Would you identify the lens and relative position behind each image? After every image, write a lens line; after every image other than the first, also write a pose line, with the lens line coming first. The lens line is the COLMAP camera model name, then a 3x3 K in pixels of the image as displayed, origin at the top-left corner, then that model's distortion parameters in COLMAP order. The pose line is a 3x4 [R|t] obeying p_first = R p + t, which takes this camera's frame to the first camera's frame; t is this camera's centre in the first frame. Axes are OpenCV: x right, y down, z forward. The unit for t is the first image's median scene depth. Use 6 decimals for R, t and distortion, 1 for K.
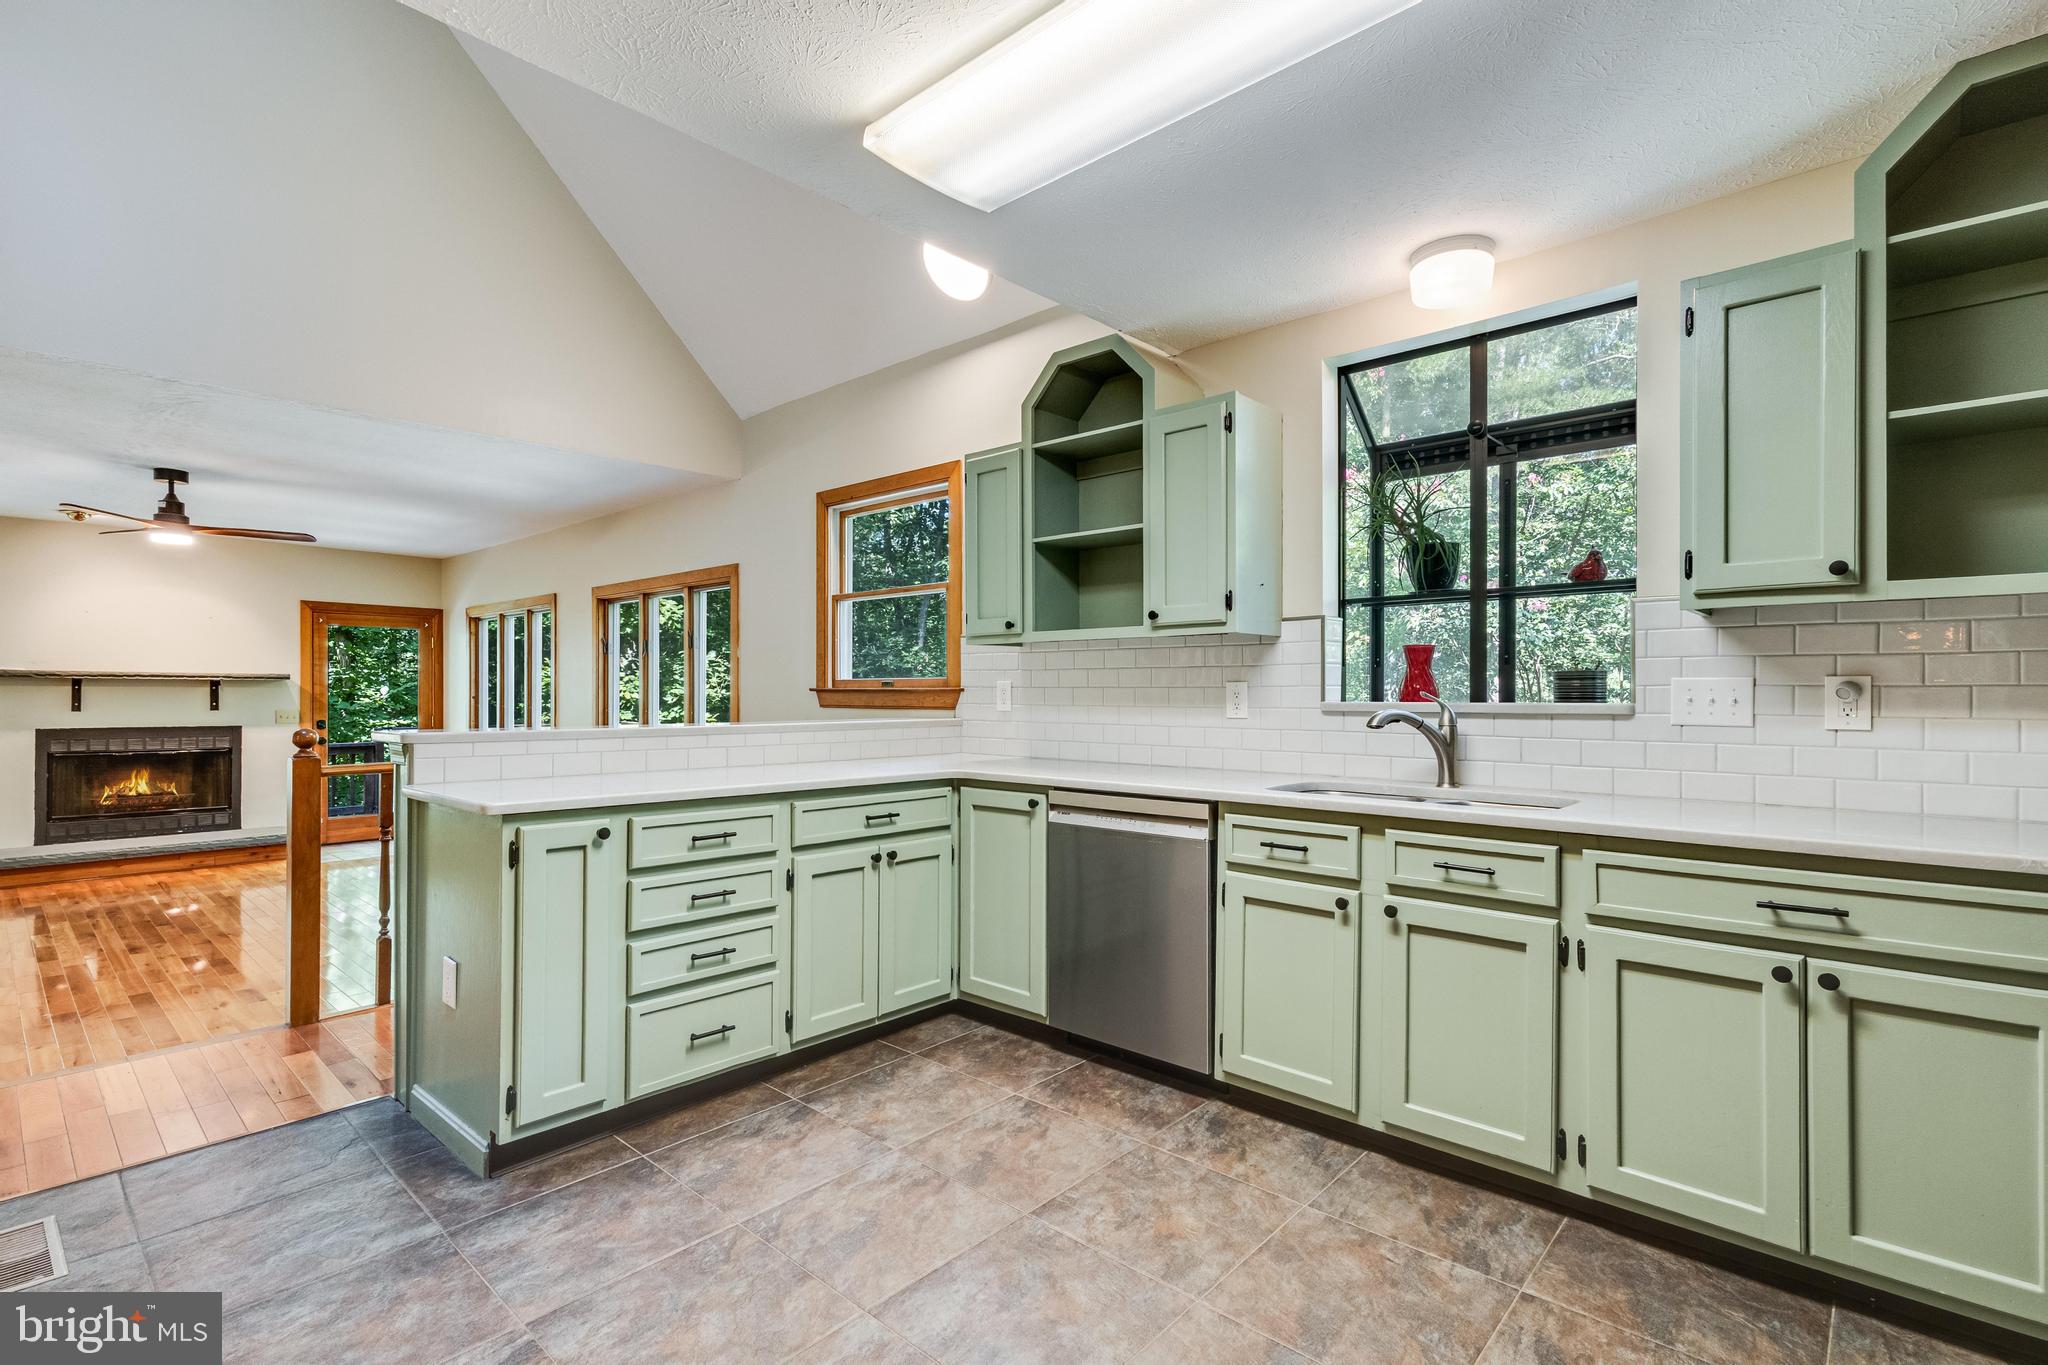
lens RADIAL K [[953.2, 0, 1023.1], [0, 953.2, 695.1], [0, 0, 1]] dist [0.001536, 0.001225]
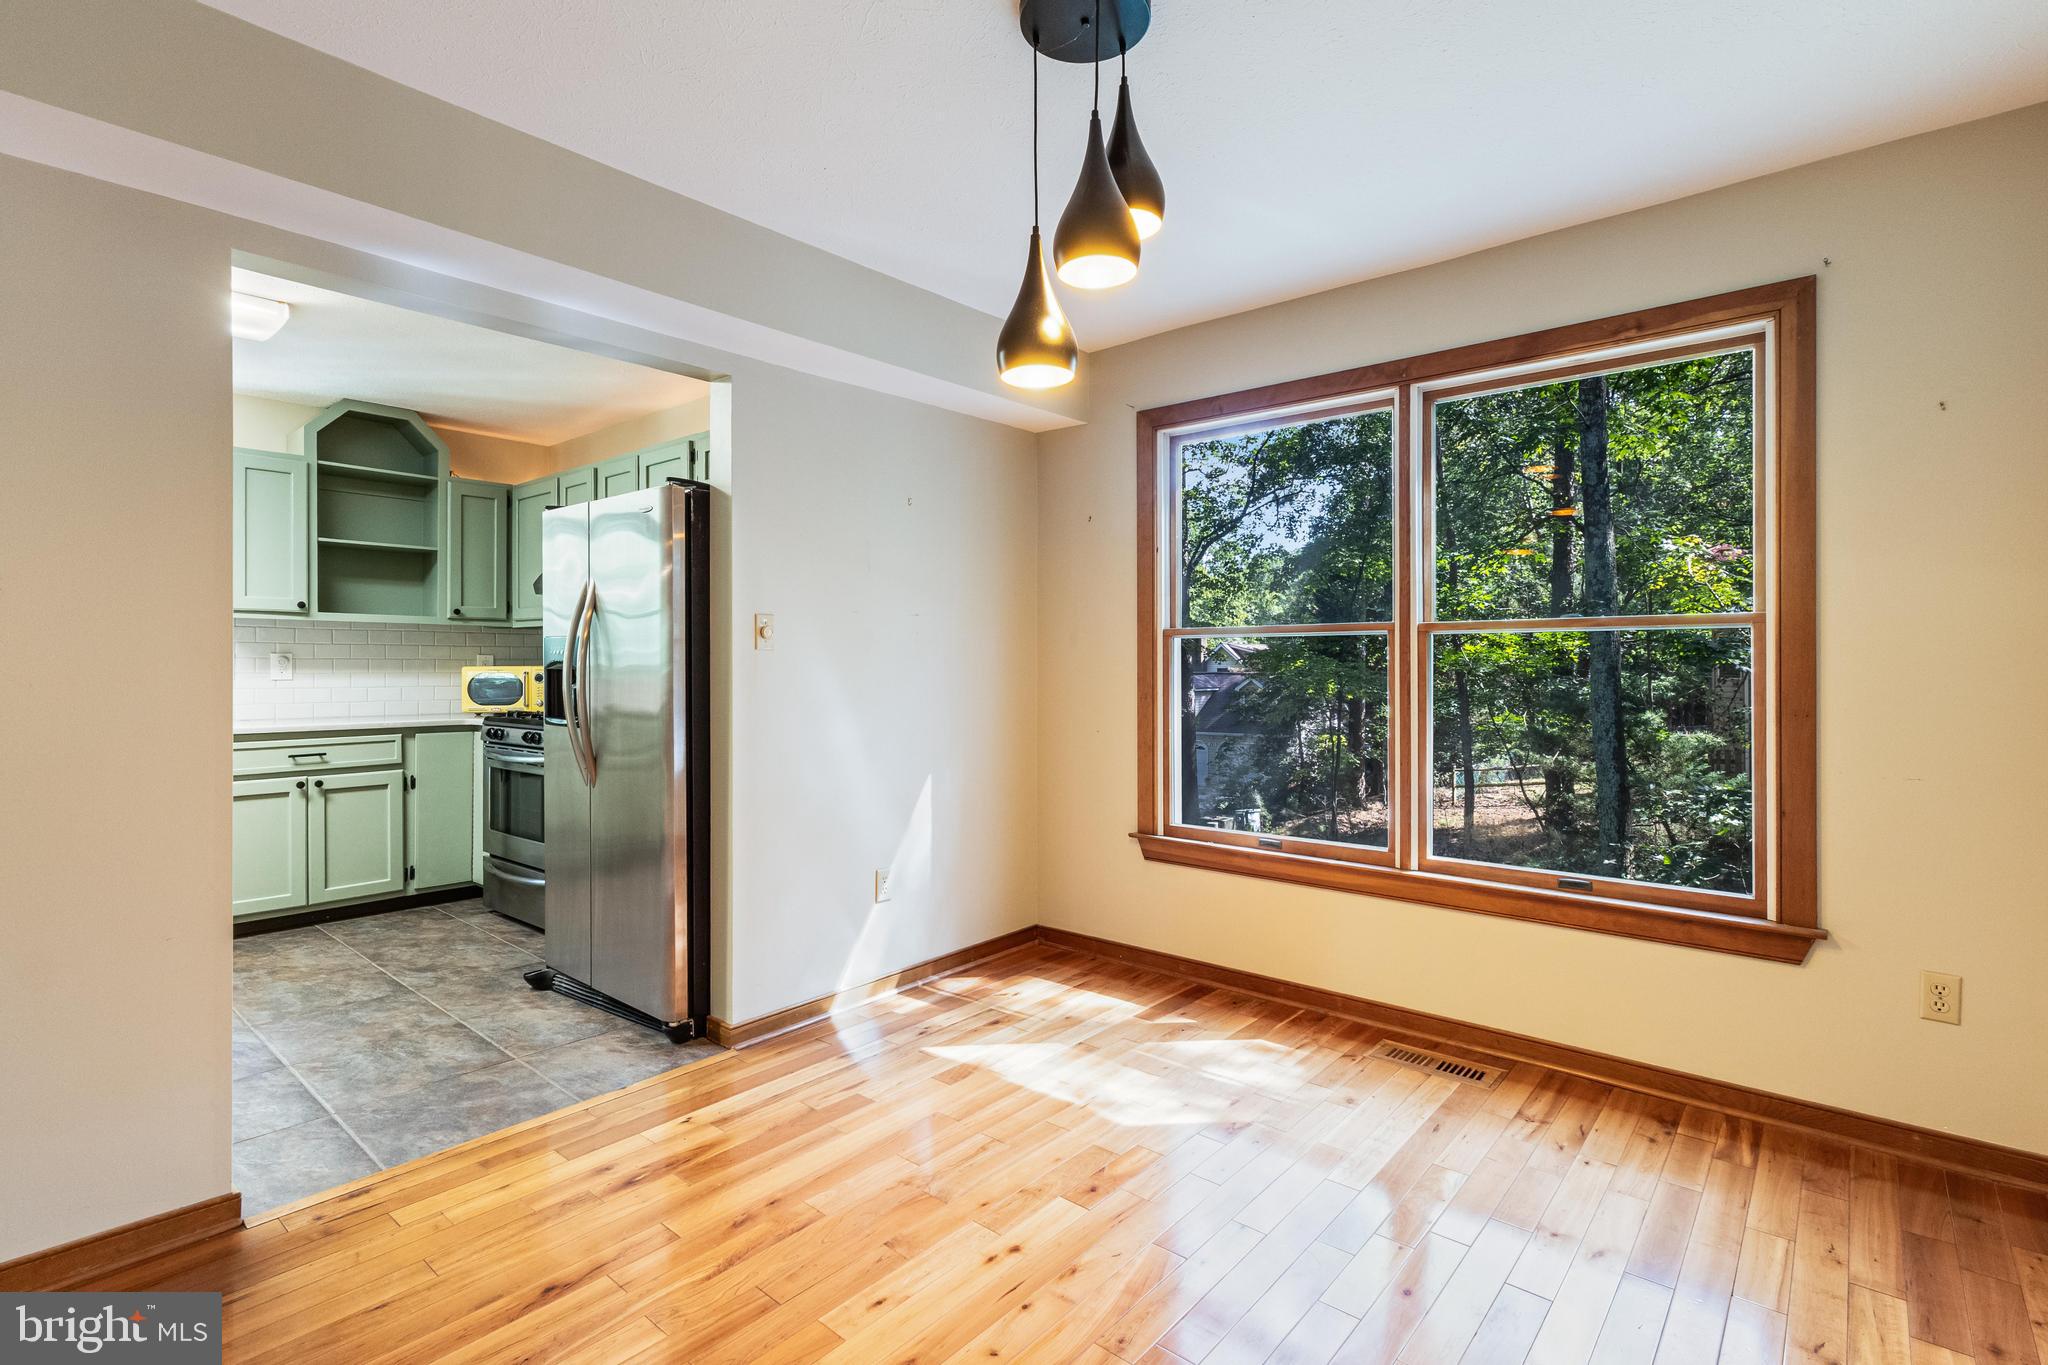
lens RADIAL K [[953.2, 0, 1041.2], [0, 953.2, 672.2], [0, 0, 1]] dist [0.001536, 0.001225]
pose [[-0.046260, -0.007469, 0.998901, -0.899928], [-0.002418, 0.999970, 0.007365, 0.001274], [-0.998926, -0.002075, -0.046277, -0.380738]]
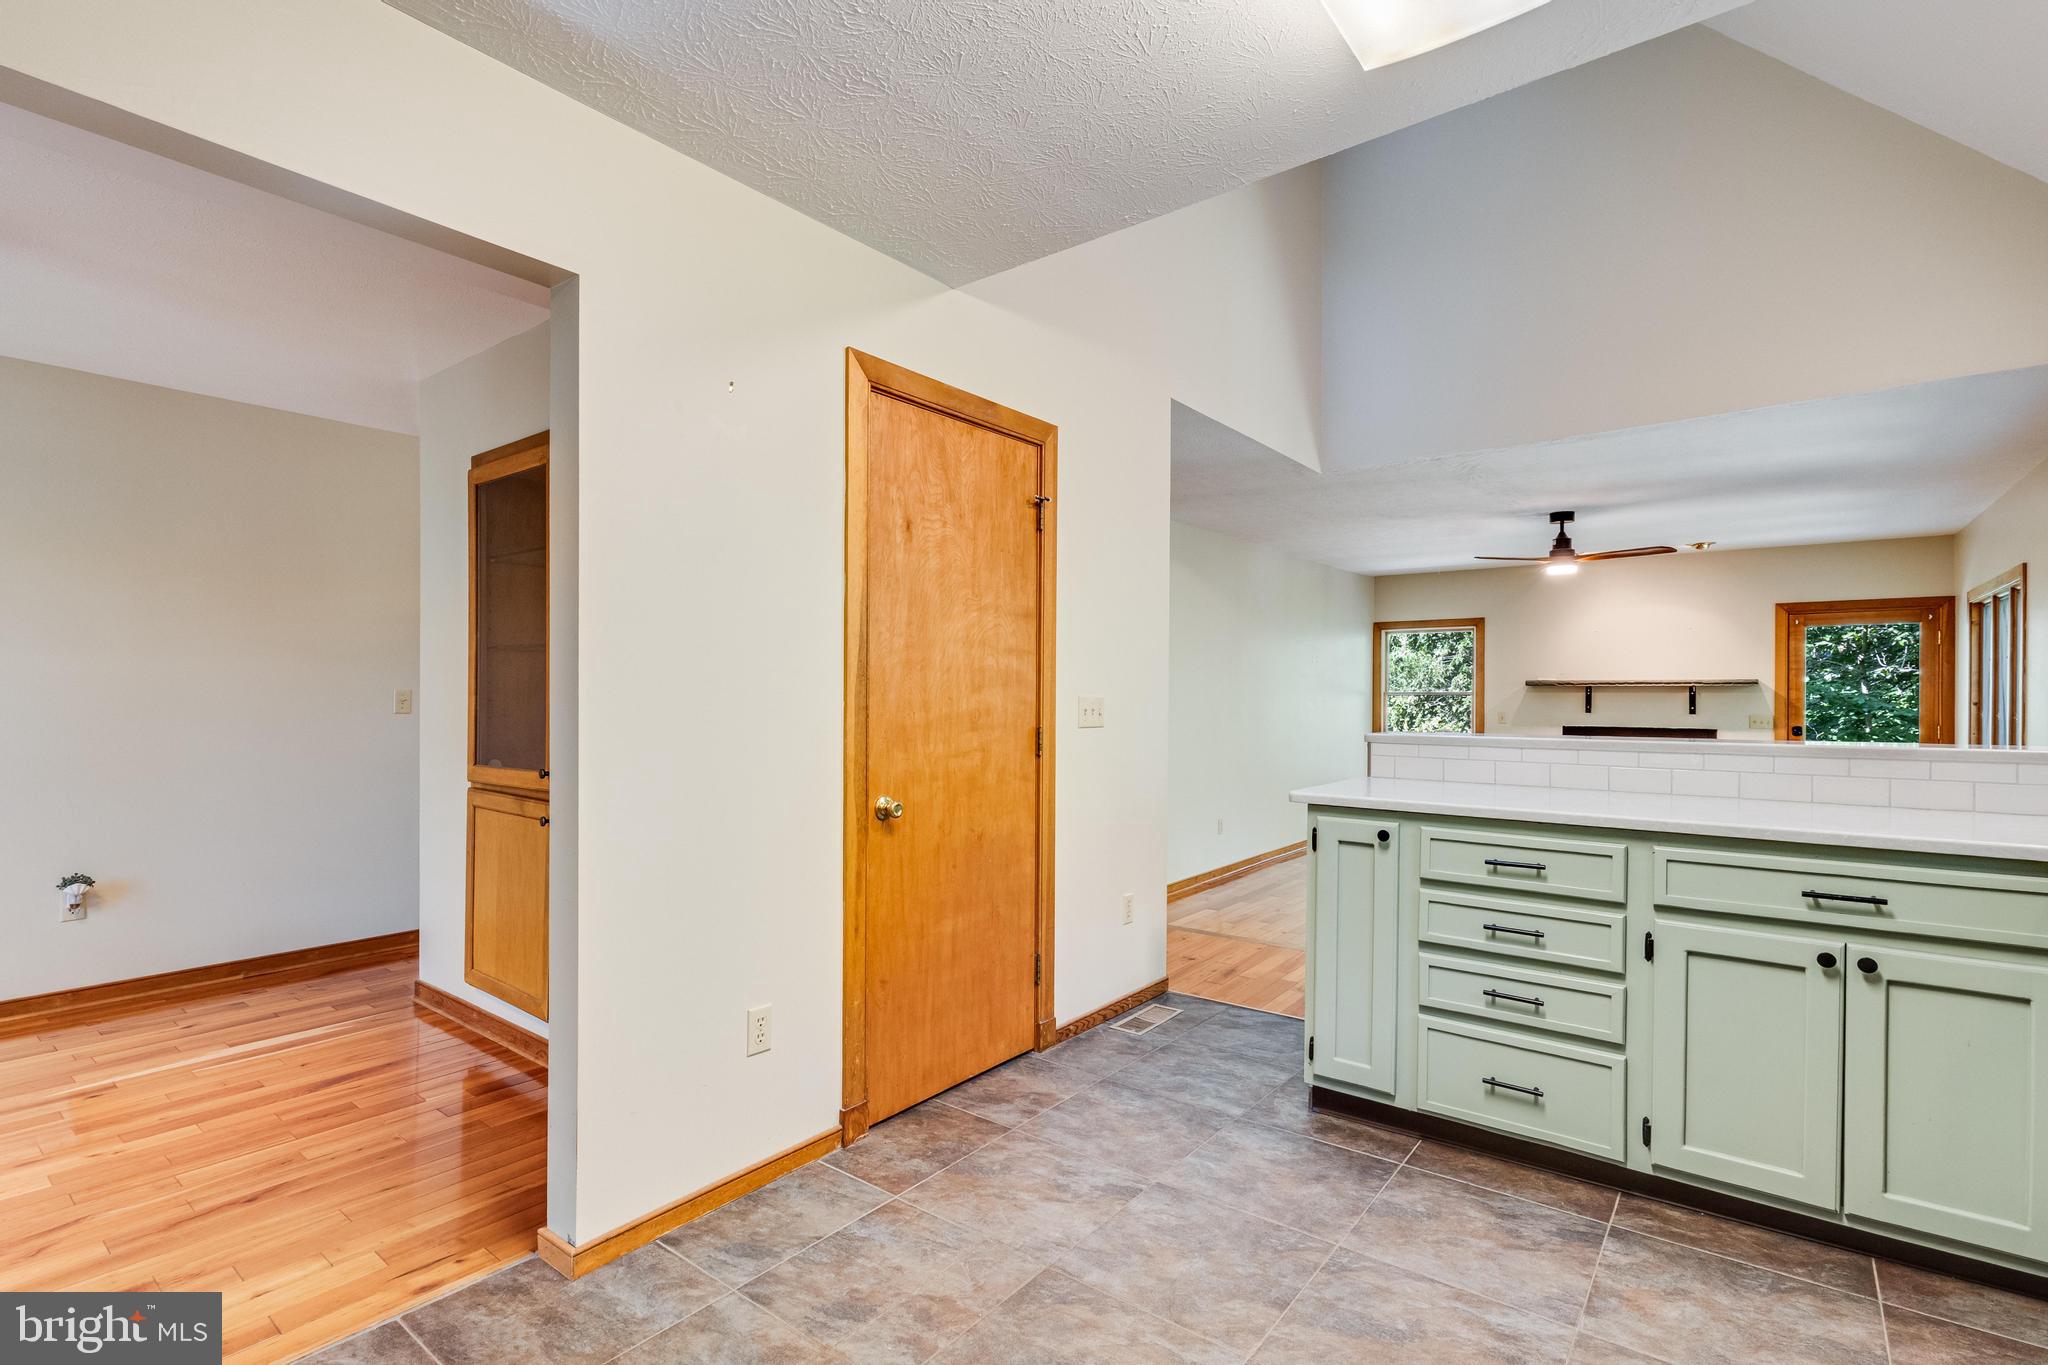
lens RADIAL K [[953.2, 0, 1022.4], [0, 953.2, 692.7], [0, 0, 1]] dist [0.001536, 0.001225]
pose [[0.078680, -0.002394, -0.996897, 0.440574], [-0.004516, 0.999986, -0.002758, -0.004750], [0.996890, 0.004719, 0.078668, 0.405735]]
